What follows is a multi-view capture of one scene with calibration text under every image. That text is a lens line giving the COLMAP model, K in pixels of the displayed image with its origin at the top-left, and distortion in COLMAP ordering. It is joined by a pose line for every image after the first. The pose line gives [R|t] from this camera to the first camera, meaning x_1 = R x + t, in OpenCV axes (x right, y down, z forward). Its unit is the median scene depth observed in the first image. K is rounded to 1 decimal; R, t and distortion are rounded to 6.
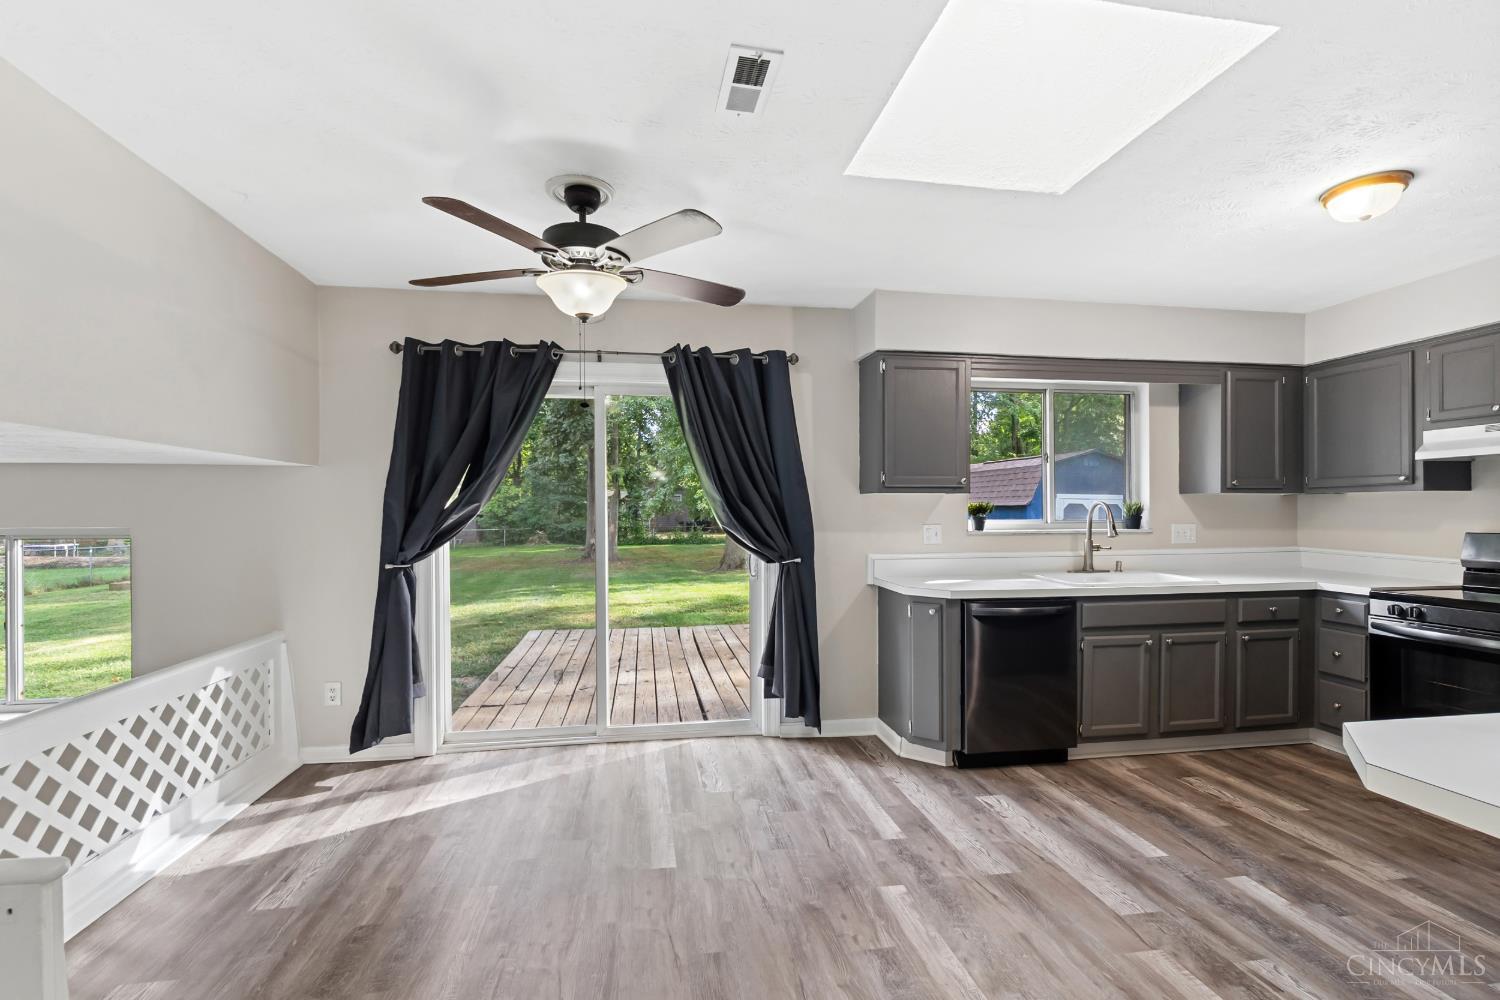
lens RADIAL K [[659.6, 0, 747.8], [0, 659.6, 515.8], [0, 0, 1]] dist [-0.000492, -0.000160]
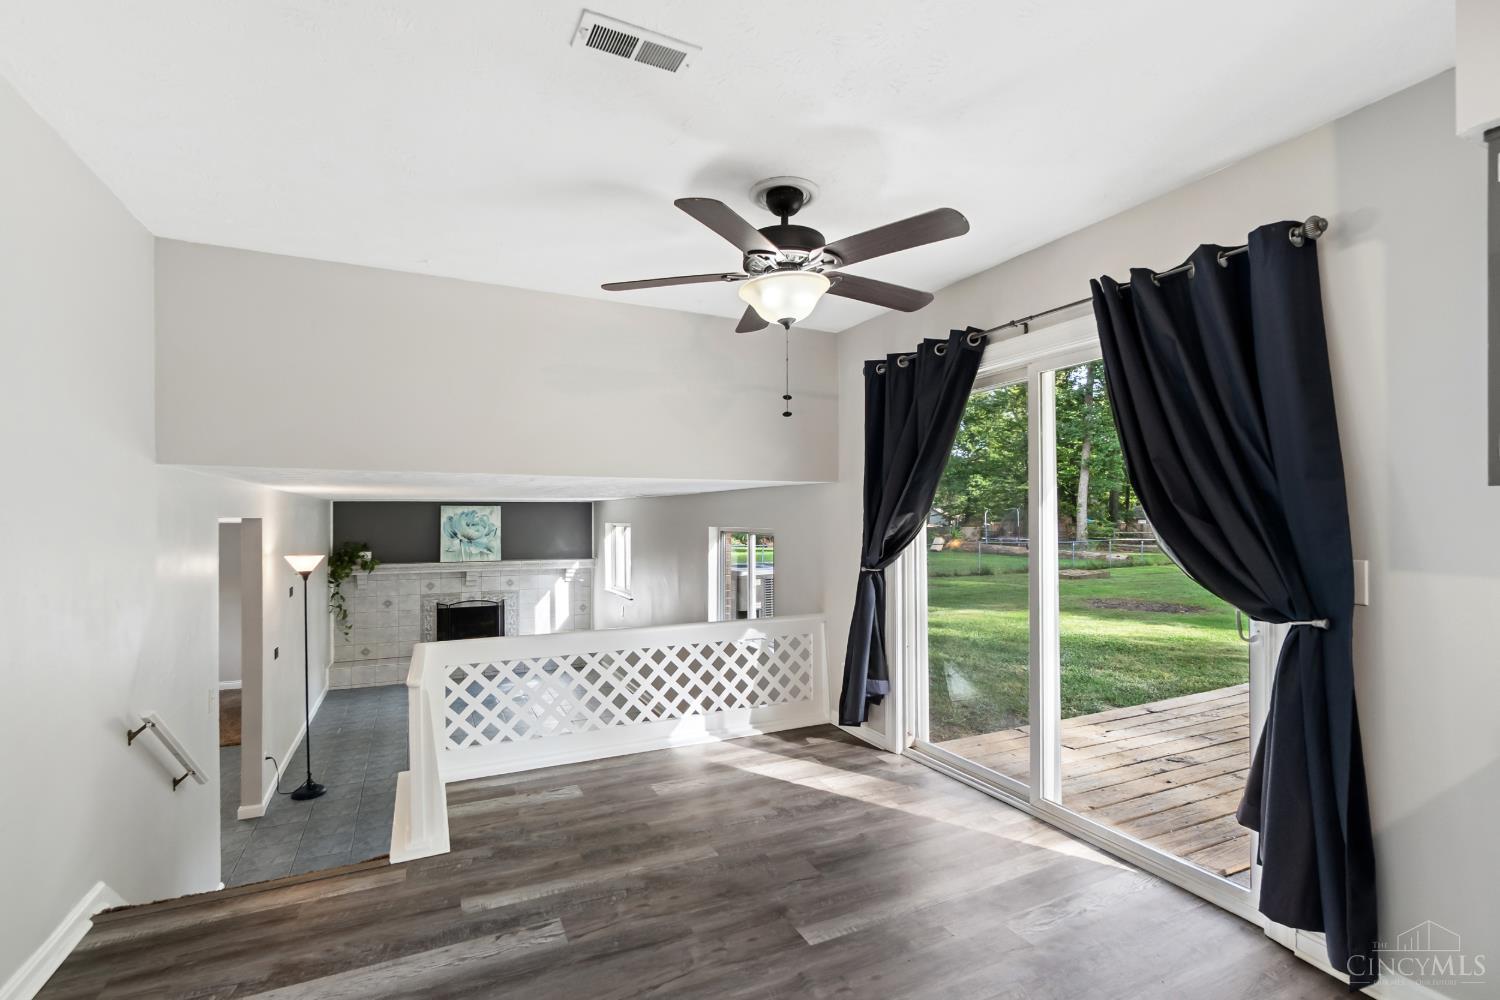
lens RADIAL K [[685.5, 0, 748.7], [0, 685.5, 519.7], [0, 0, 1]] dist [-0.001957, -0.000144]
pose [[0.284995, 0.010265, -0.958474, 0.575755], [-0.005472, 0.999944, 0.009082, -0.018396], [0.958513, 0.002657, 0.285036, 0.544878]]
